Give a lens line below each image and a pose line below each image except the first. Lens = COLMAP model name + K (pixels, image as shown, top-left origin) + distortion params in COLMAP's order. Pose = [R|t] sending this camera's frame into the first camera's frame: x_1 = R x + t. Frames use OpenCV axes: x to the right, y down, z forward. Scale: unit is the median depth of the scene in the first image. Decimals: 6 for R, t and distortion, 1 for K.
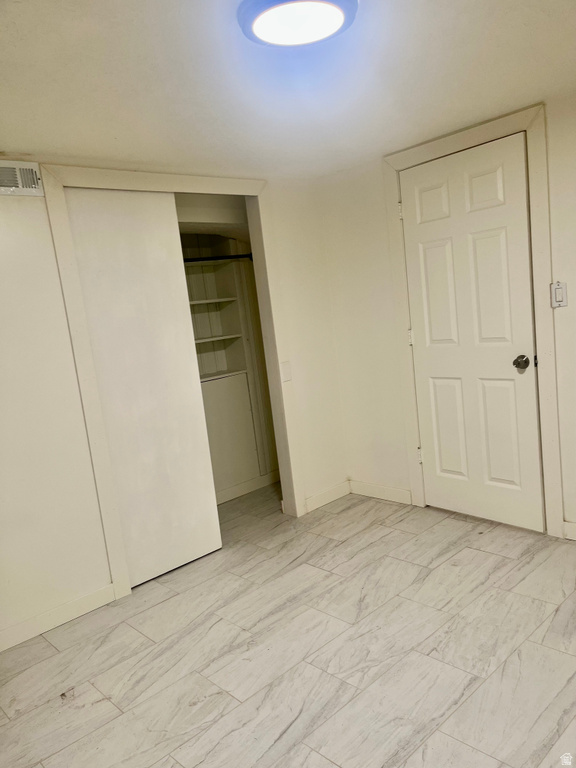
lens RADIAL K [[576.9, 0, 293.4], [0, 576.9, 382.9], [0, 0, 1]] dist [0.052339, -0.073450]
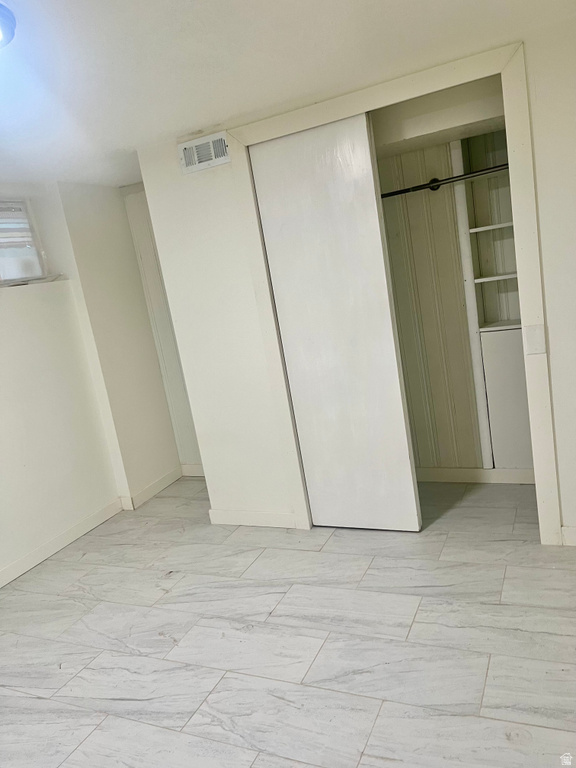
lens RADIAL K [[576.9, 0, 293.3], [0, 576.9, 385.6], [0, 0, 1]] dist [0.052339, -0.073450]
pose [[0.387432, 0.231841, -0.892270, 0.683653], [-0.008302, 0.968700, 0.248095, -0.185523], [0.921861, -0.088712, 0.377230, 0.660624]]
